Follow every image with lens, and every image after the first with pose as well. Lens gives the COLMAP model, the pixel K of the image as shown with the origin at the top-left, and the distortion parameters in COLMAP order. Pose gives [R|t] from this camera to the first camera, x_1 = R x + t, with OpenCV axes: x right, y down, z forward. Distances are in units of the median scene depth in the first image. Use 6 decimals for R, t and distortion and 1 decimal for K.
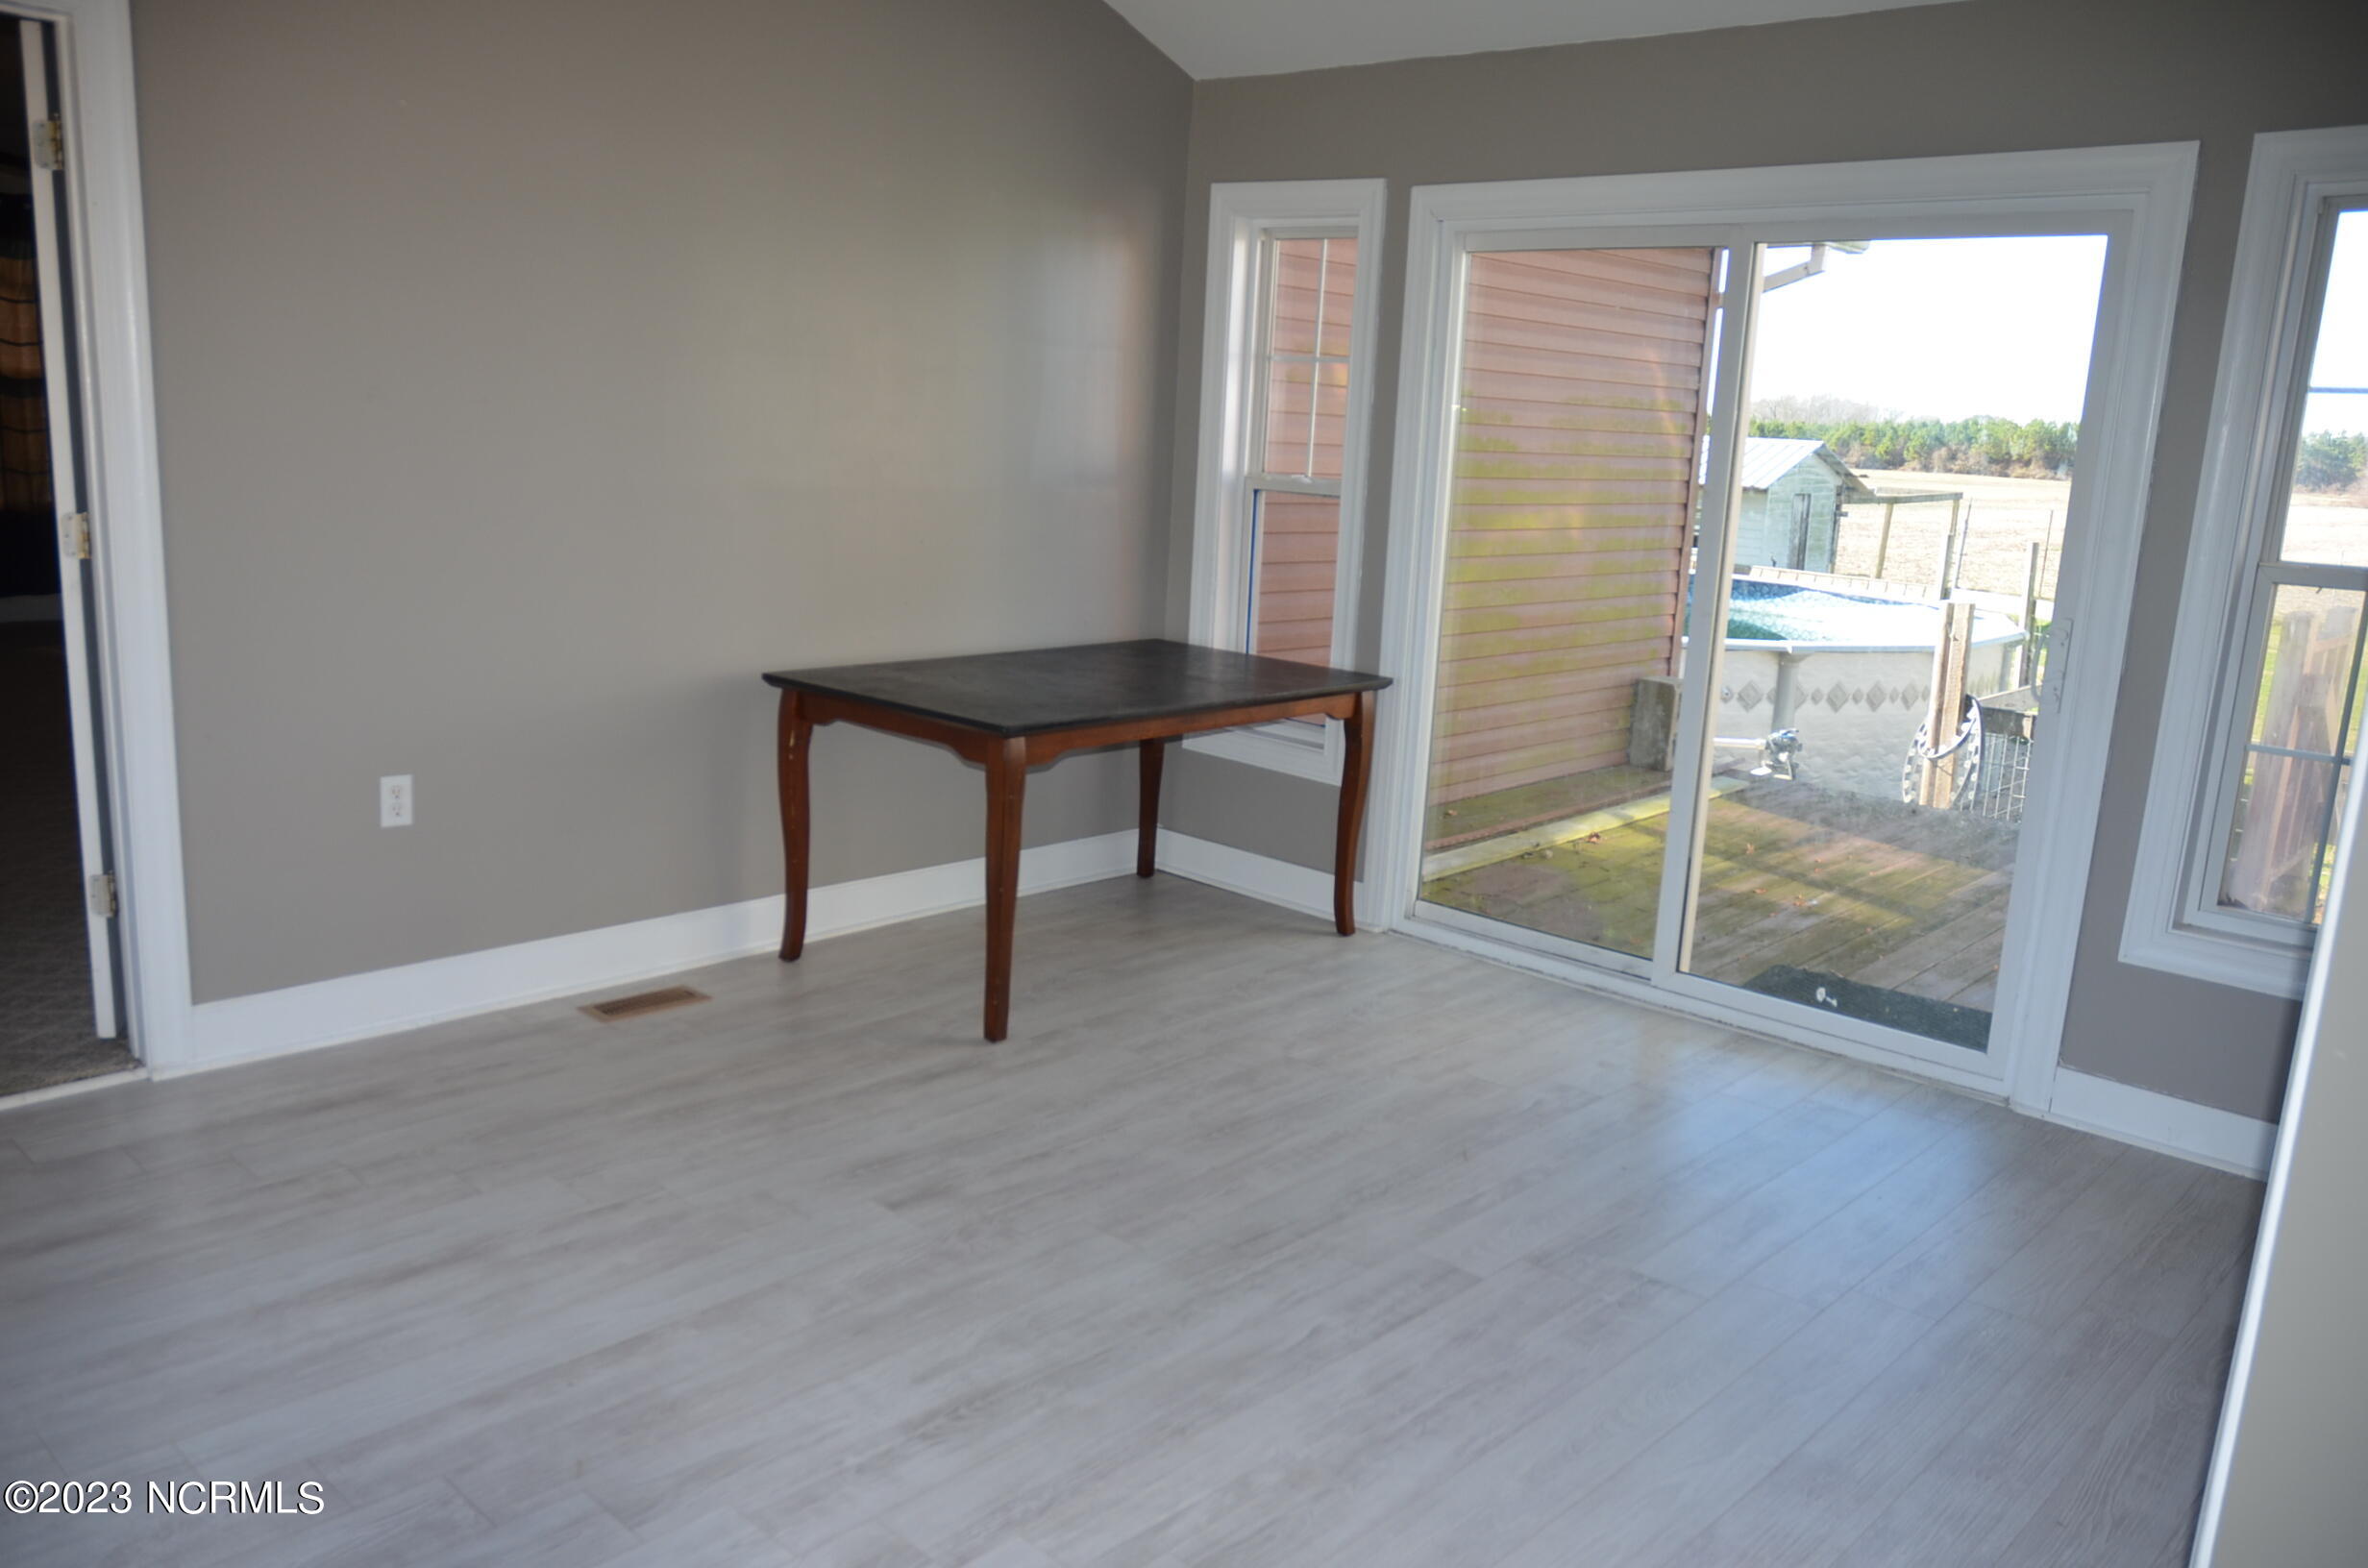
lens RADIAL K [[1787.3, 0, 1193.1], [0, 1787.3, 806.9], [0, 0, 1]] dist [-0.045640, 0.008023]
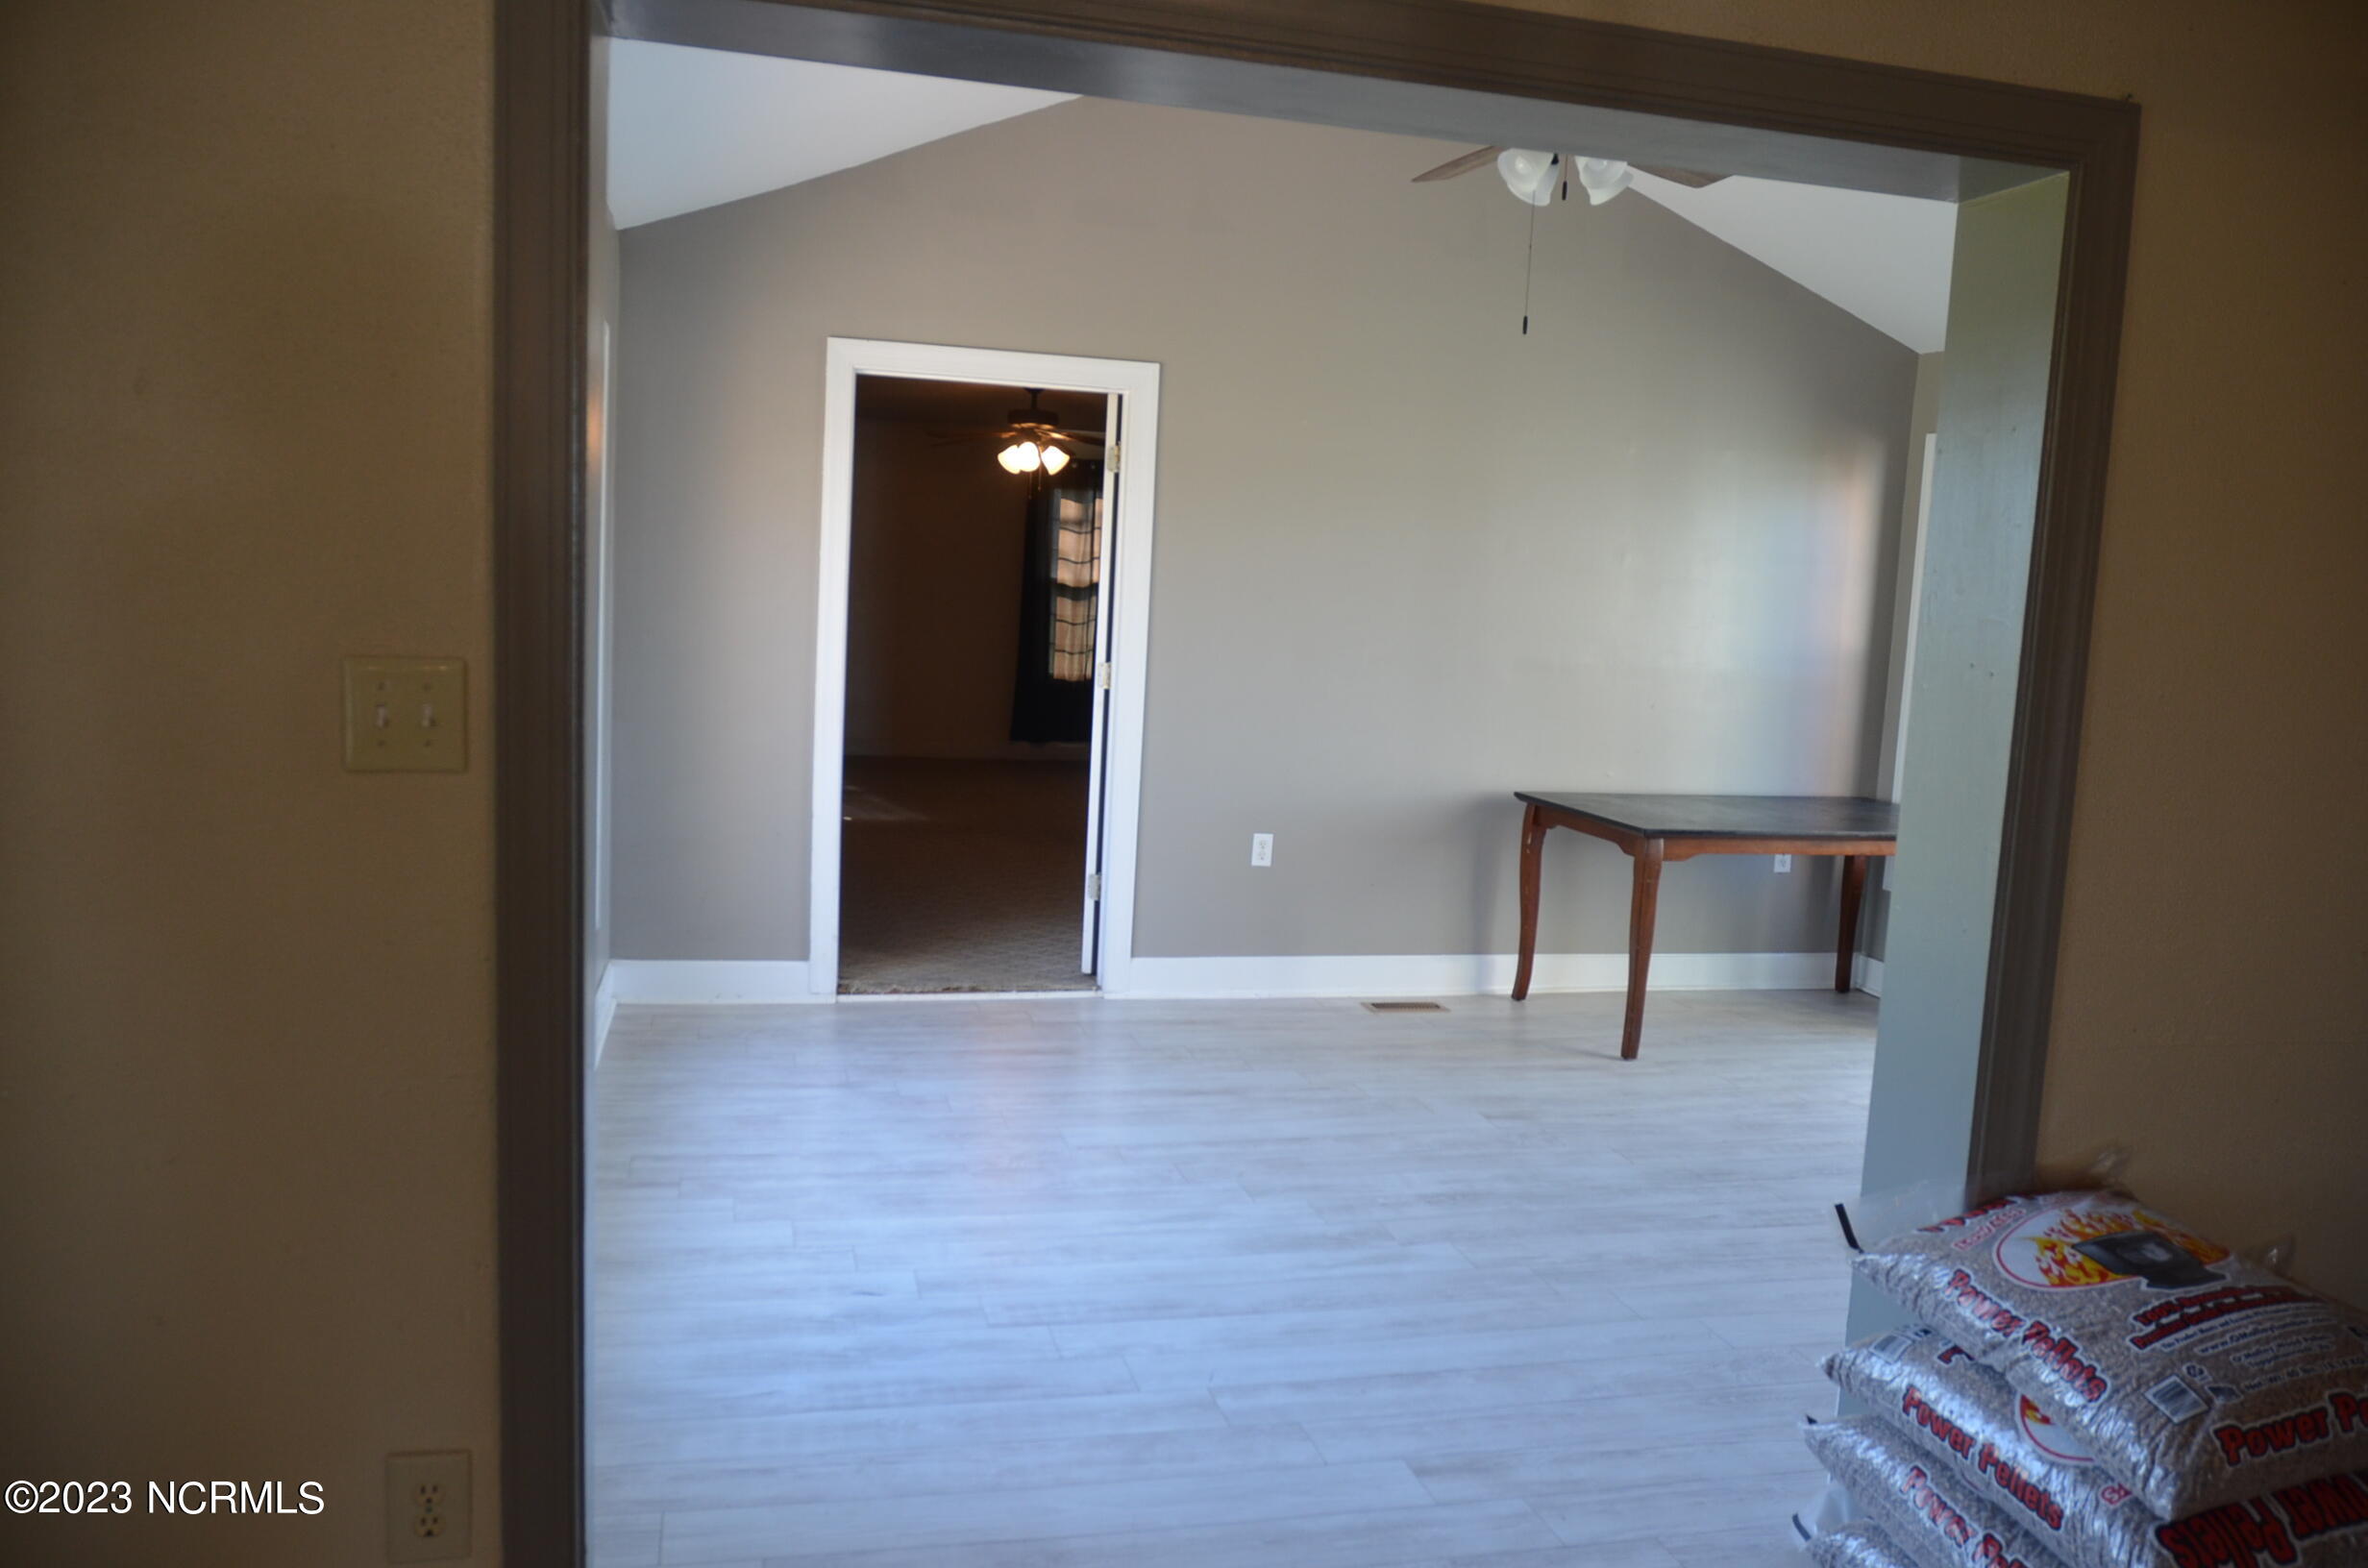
lens RADIAL K [[1787.3, 0, 1178.8], [0, 1787.3, 783.1], [0, 0, 1]] dist [-0.045640, 0.008023]
pose [[0.839014, 0.051699, -0.541648, 0.339603], [-0.121004, 0.988276, -0.093107, 0.093217], [0.530484, 0.143660, 0.835433, -0.368427]]
